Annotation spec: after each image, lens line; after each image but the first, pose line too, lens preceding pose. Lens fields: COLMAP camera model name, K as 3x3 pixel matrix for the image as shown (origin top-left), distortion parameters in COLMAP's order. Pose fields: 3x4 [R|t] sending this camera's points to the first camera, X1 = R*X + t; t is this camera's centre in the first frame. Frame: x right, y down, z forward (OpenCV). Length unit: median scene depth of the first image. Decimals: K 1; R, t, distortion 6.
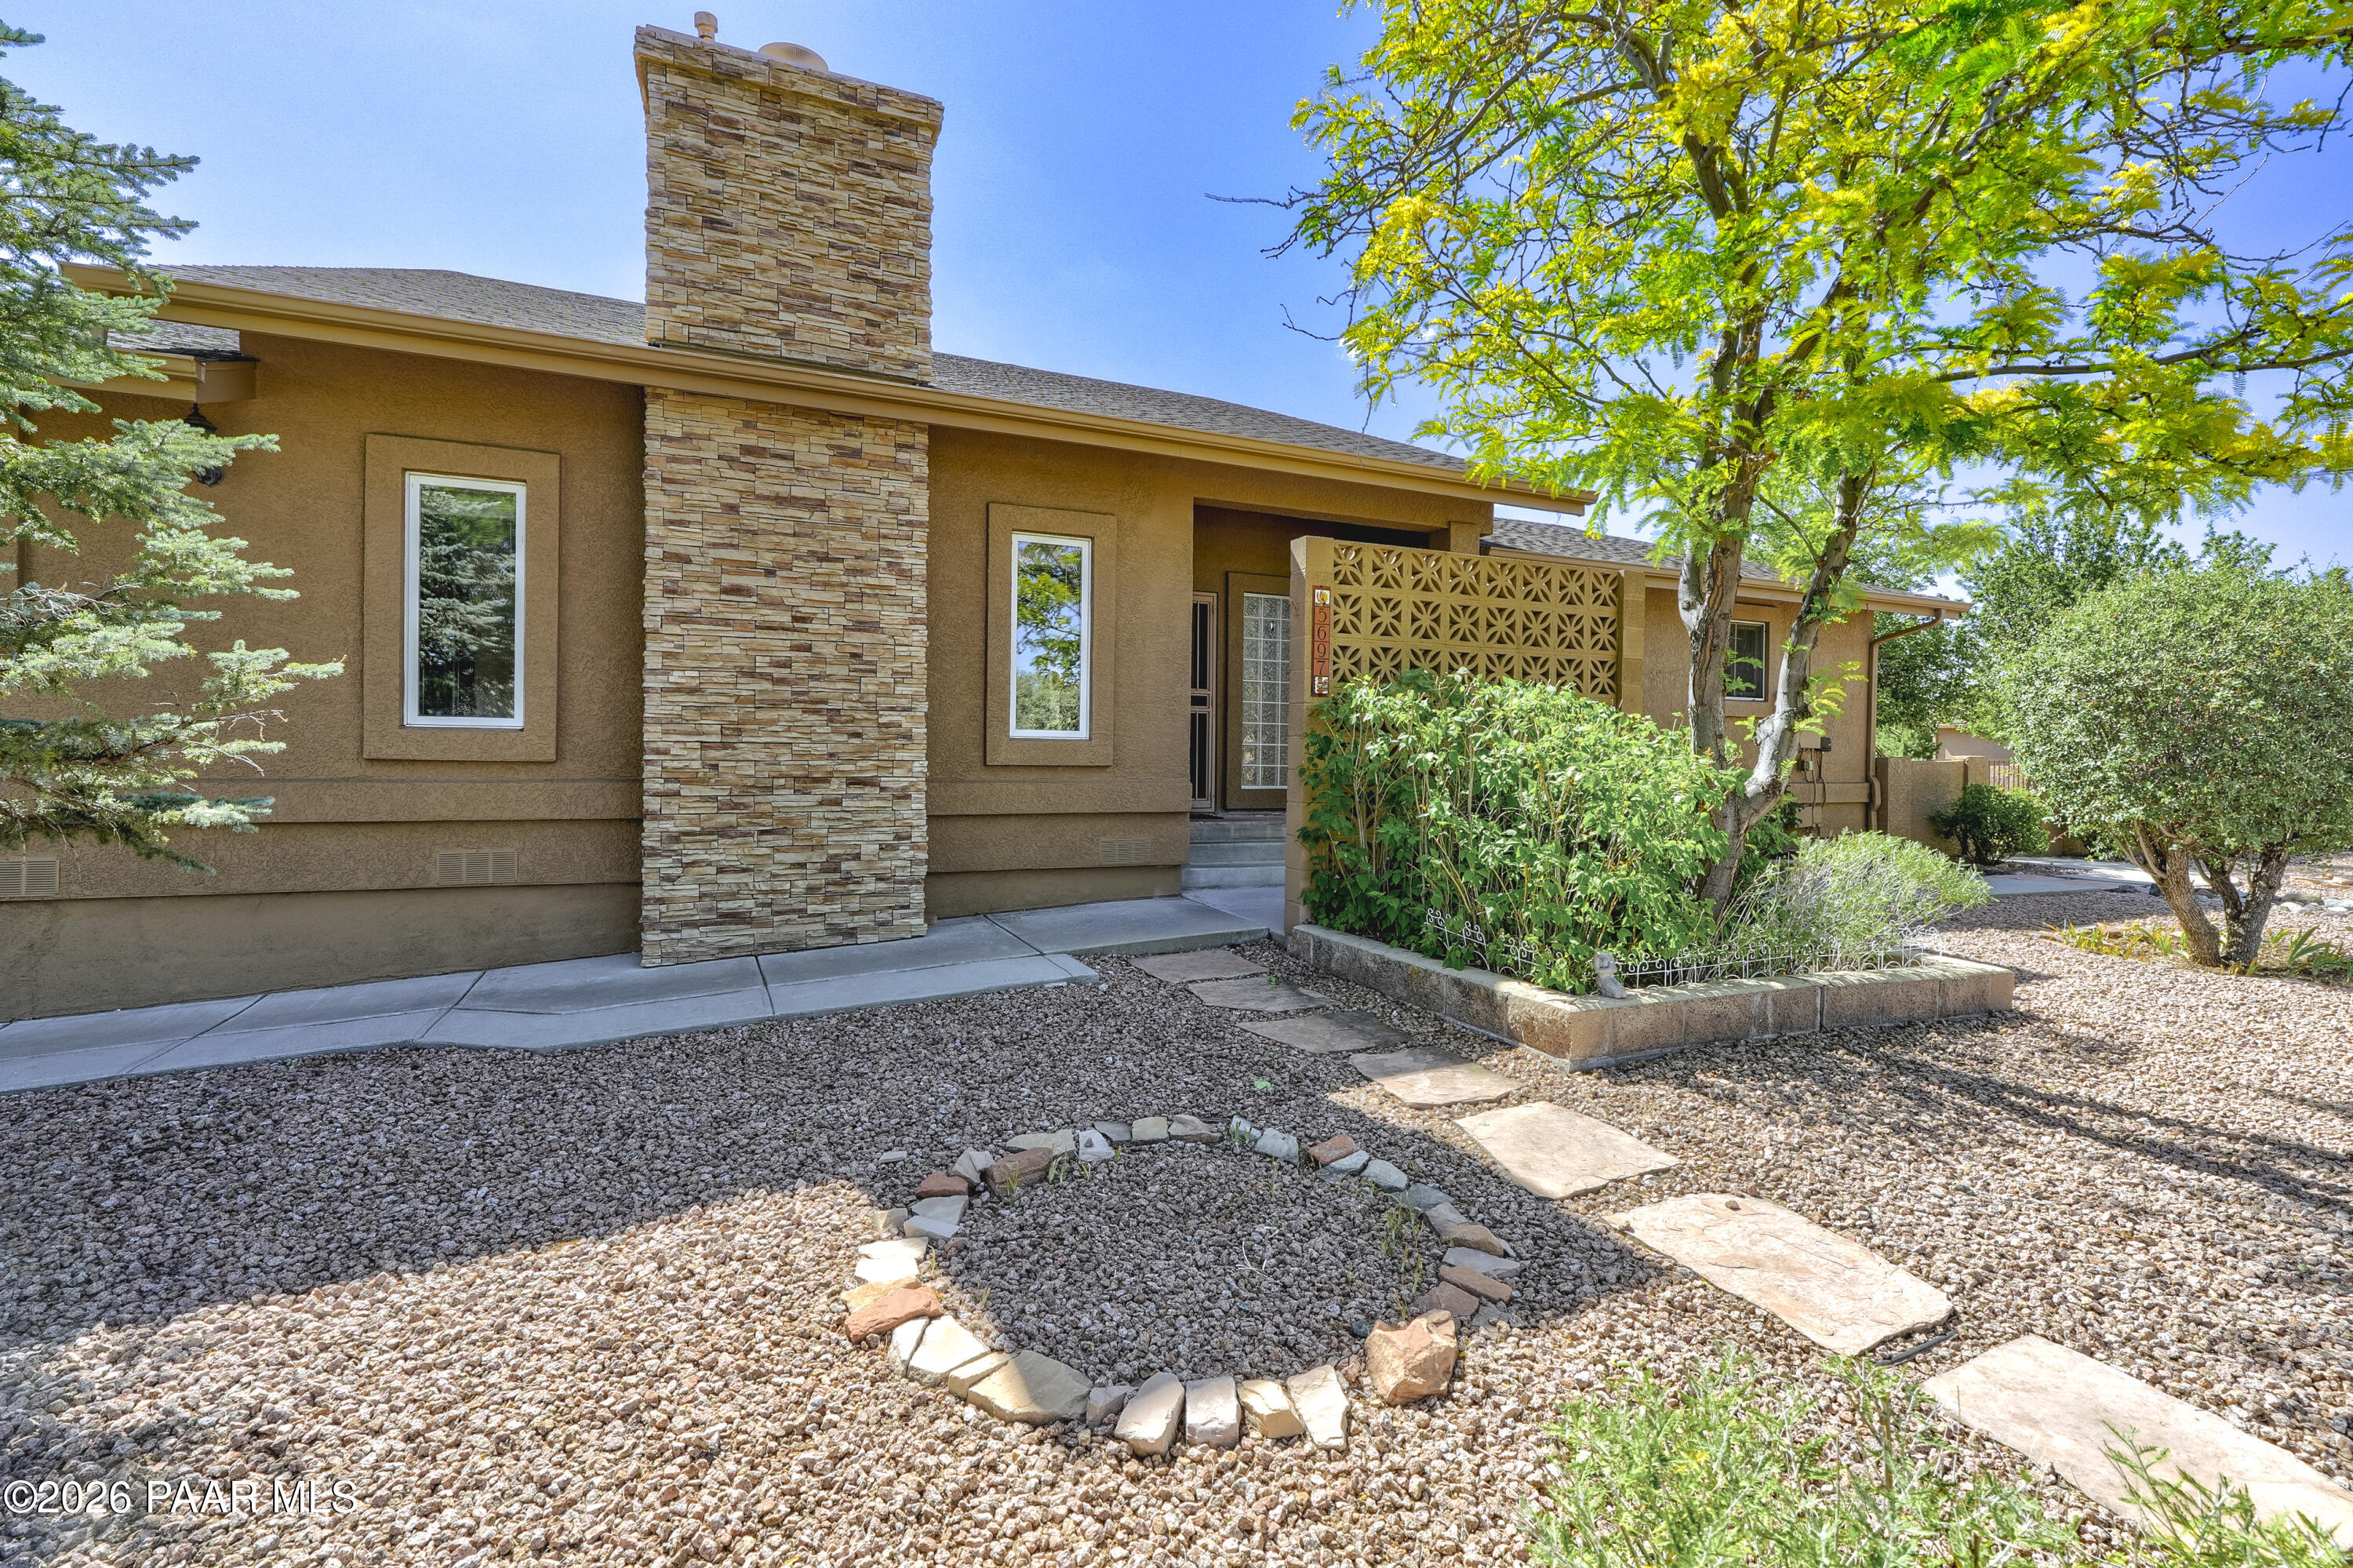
lens RADIAL K [[1049.2, 0, 1171.3], [0, 1049.2, 773.1], [0, 0, 1]] dist [-0.012999, 0.000999]
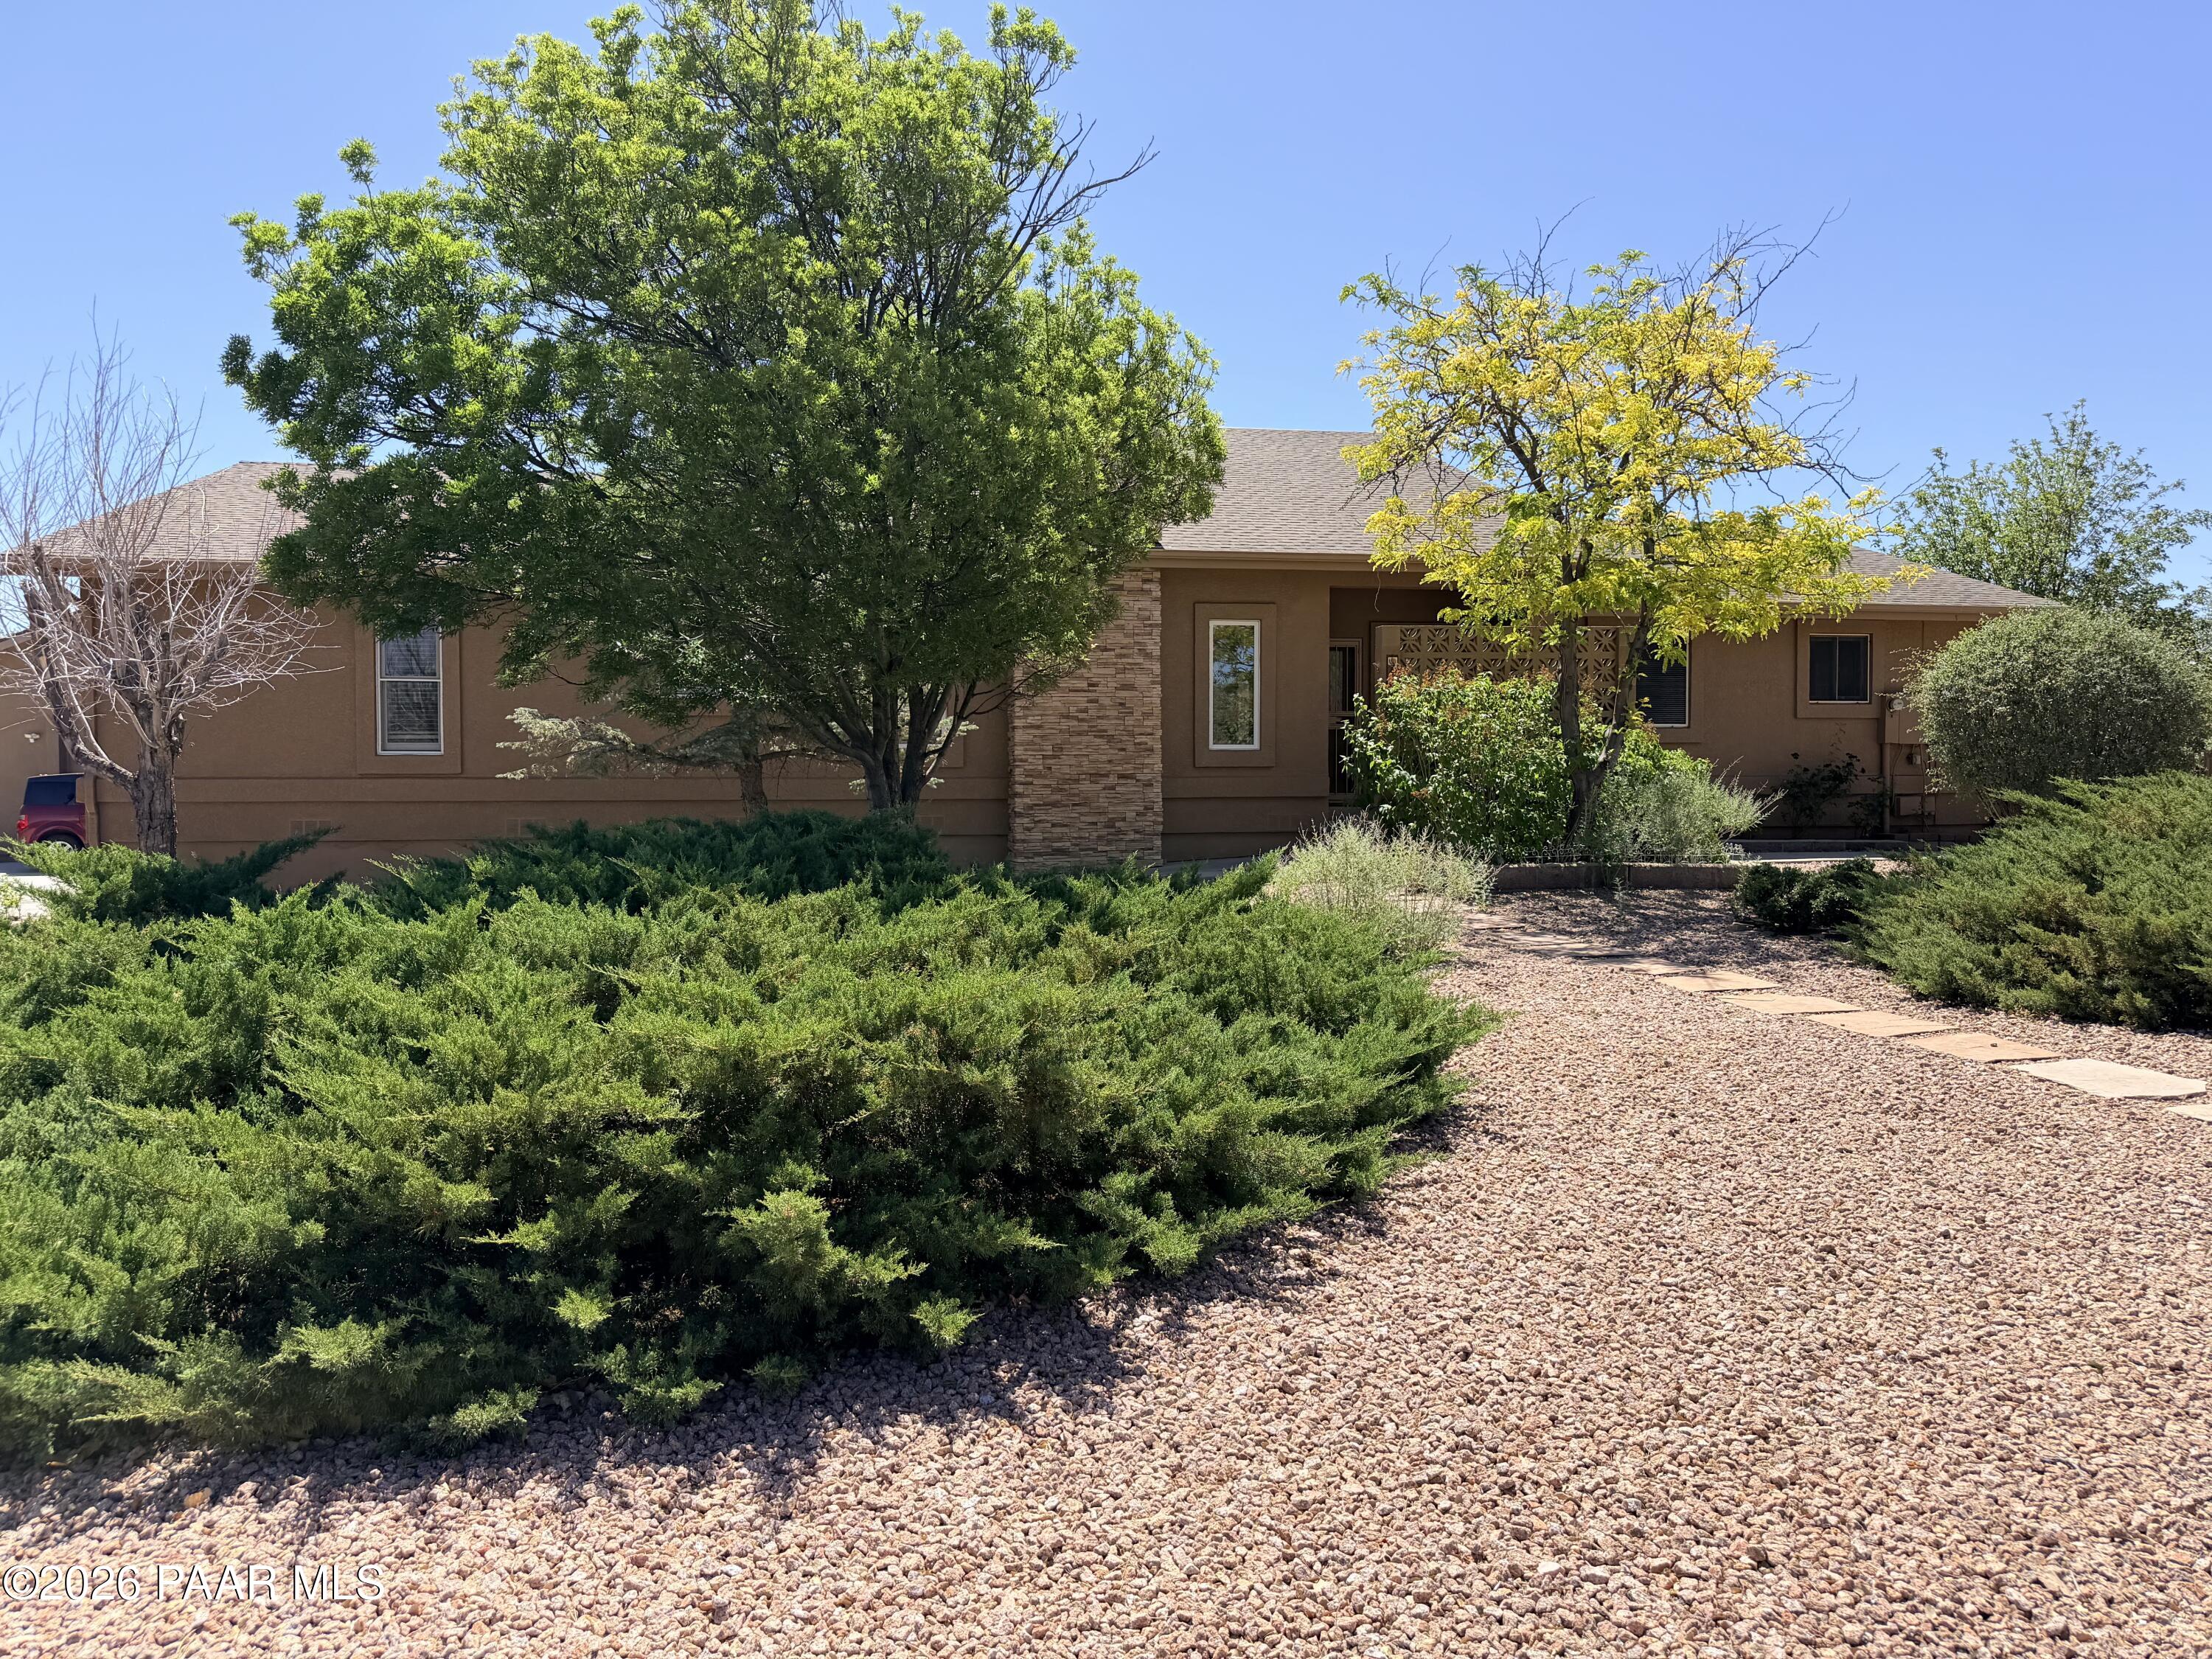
lens RADIAL K [[1494.8, 0, 1106.0], [0, 1494.8, 829.5], [0, 0, 1]] dist [0.149542, -0.184128]
pose [[0.976268, -0.009728, -0.216347, 0.217547], [0.013478, 0.999783, 0.015864, 0.059099], [0.216145, -0.018404, 0.976188, -1.491700]]
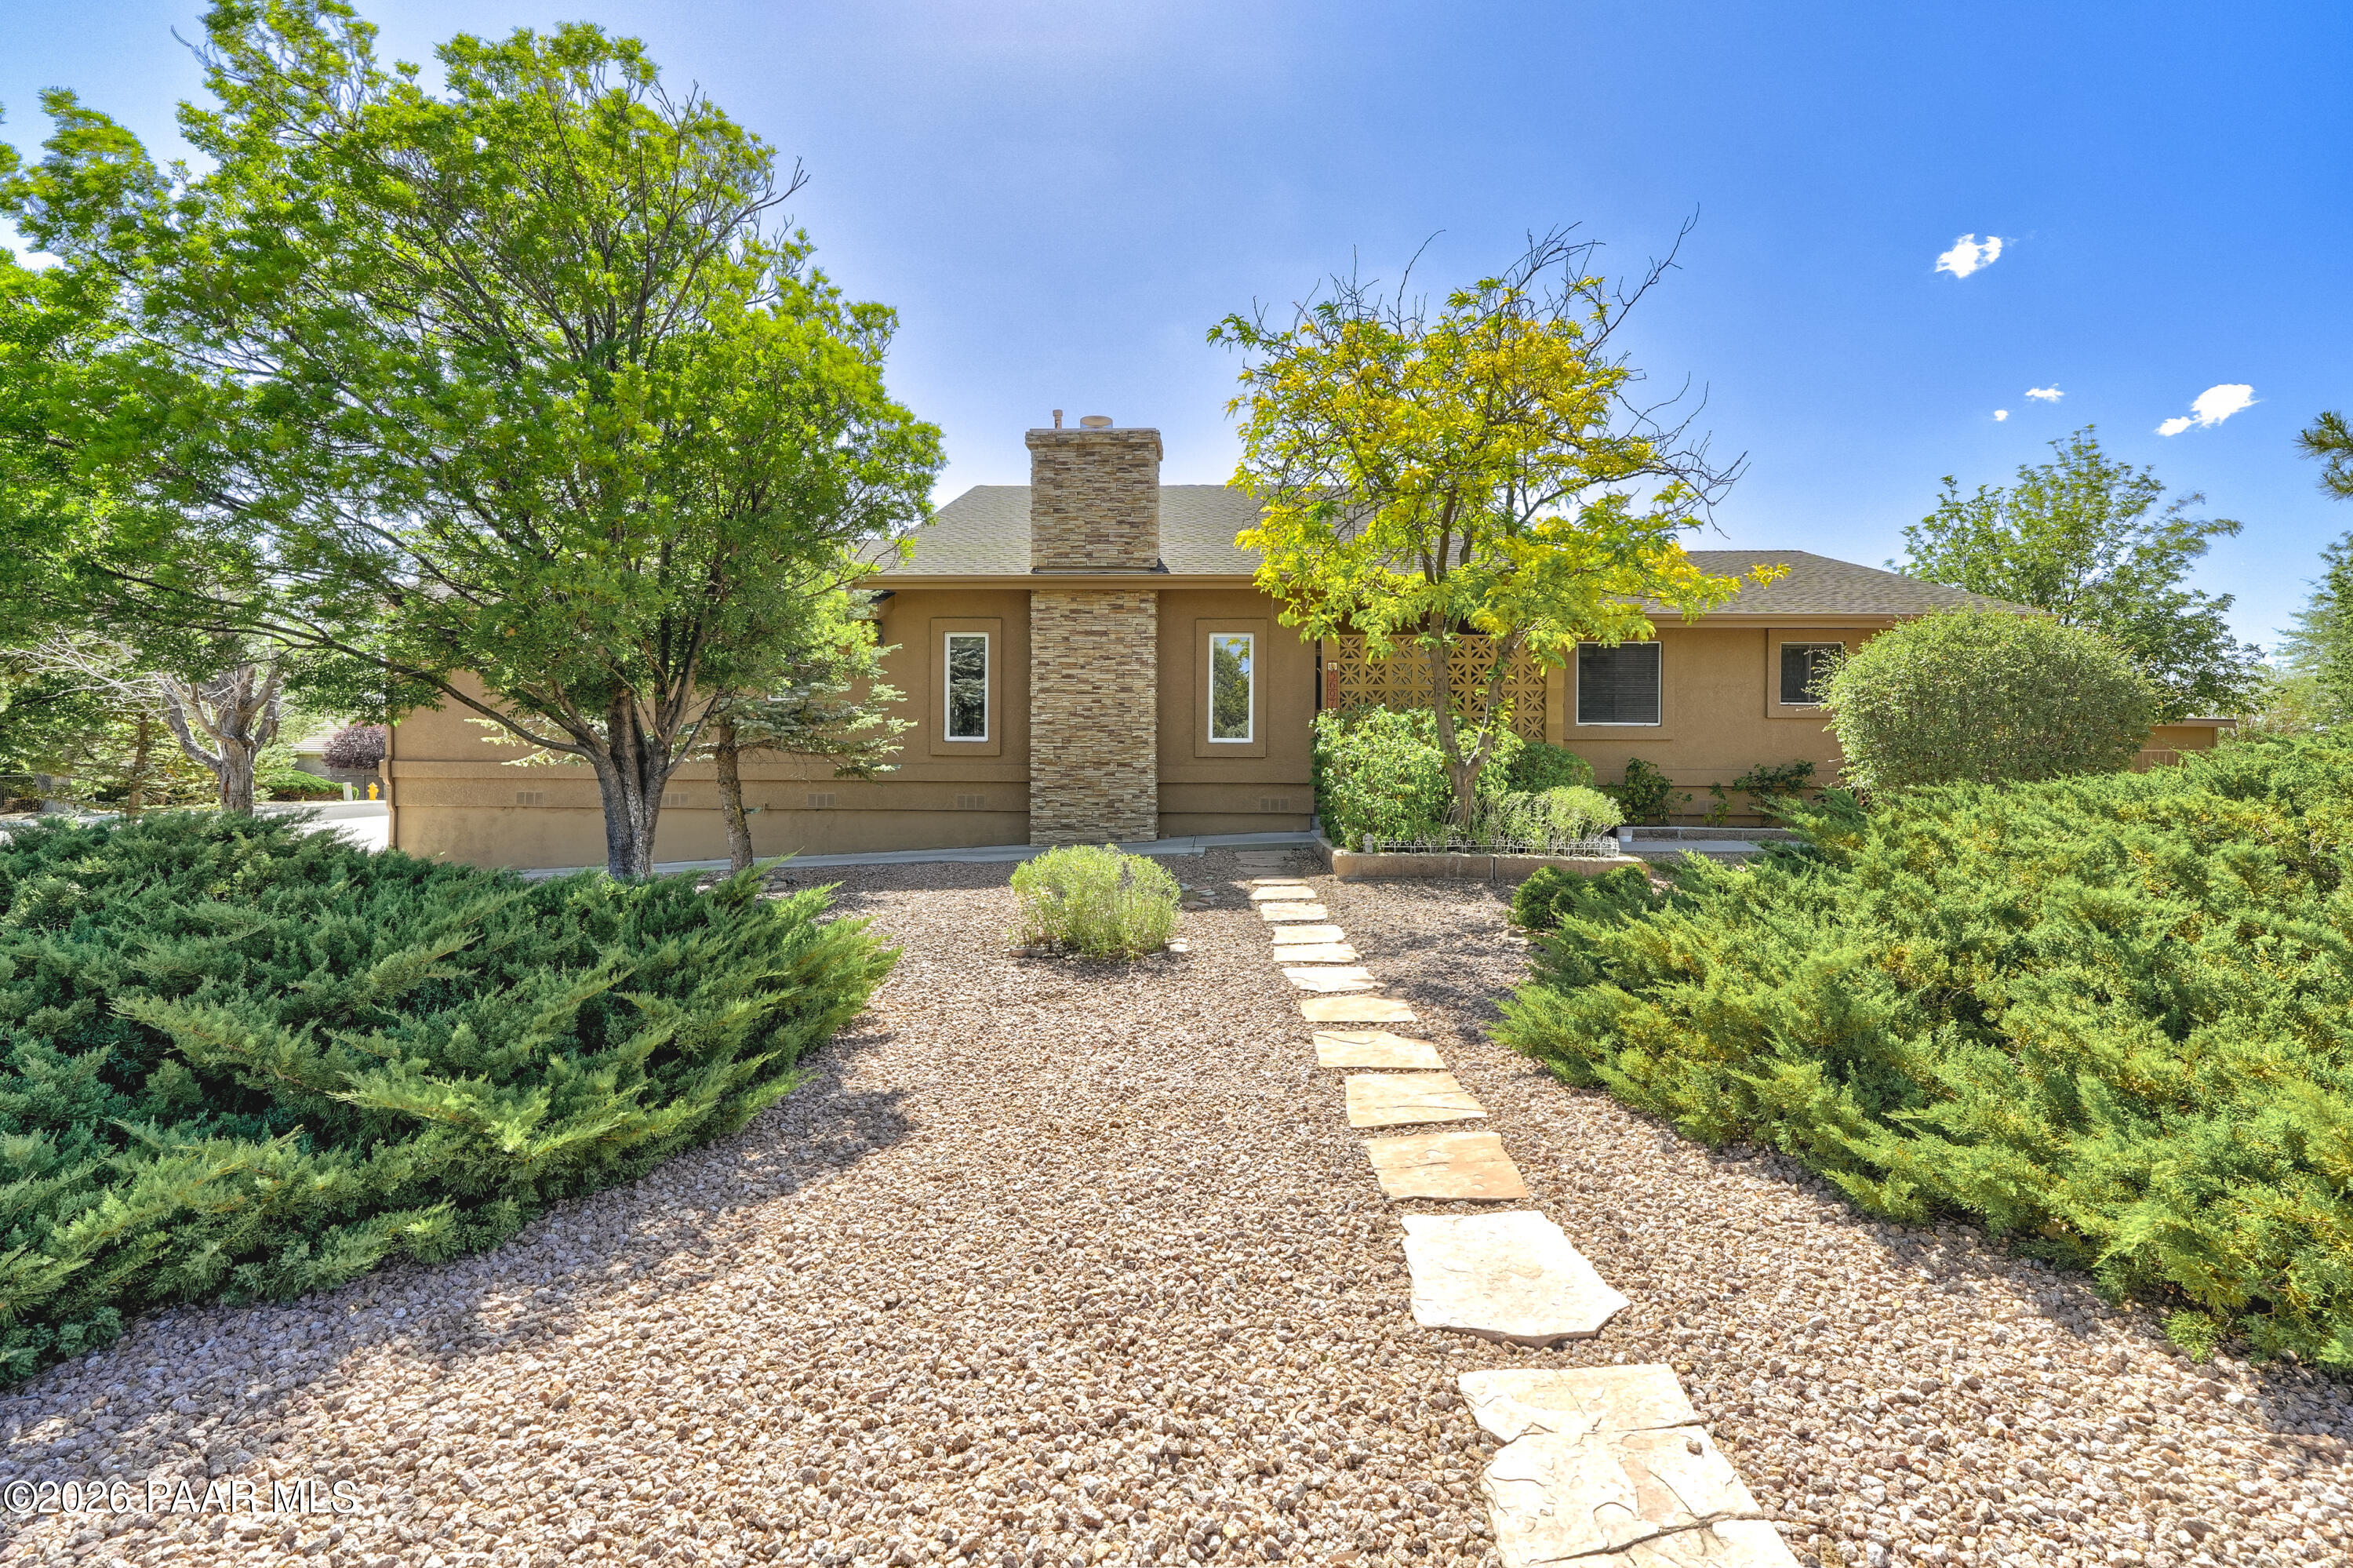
lens RADIAL K [[1049.2, 0, 1171.3], [0, 1049.2, 773.1], [0, 0, 1]] dist [-0.012999, 0.000999]
pose [[0.898500, -0.001148, -0.438972, 0.719287], [-0.001478, 0.999983, -0.005640, 0.037803], [0.438971, 0.005716, 0.898483, -0.847269]]
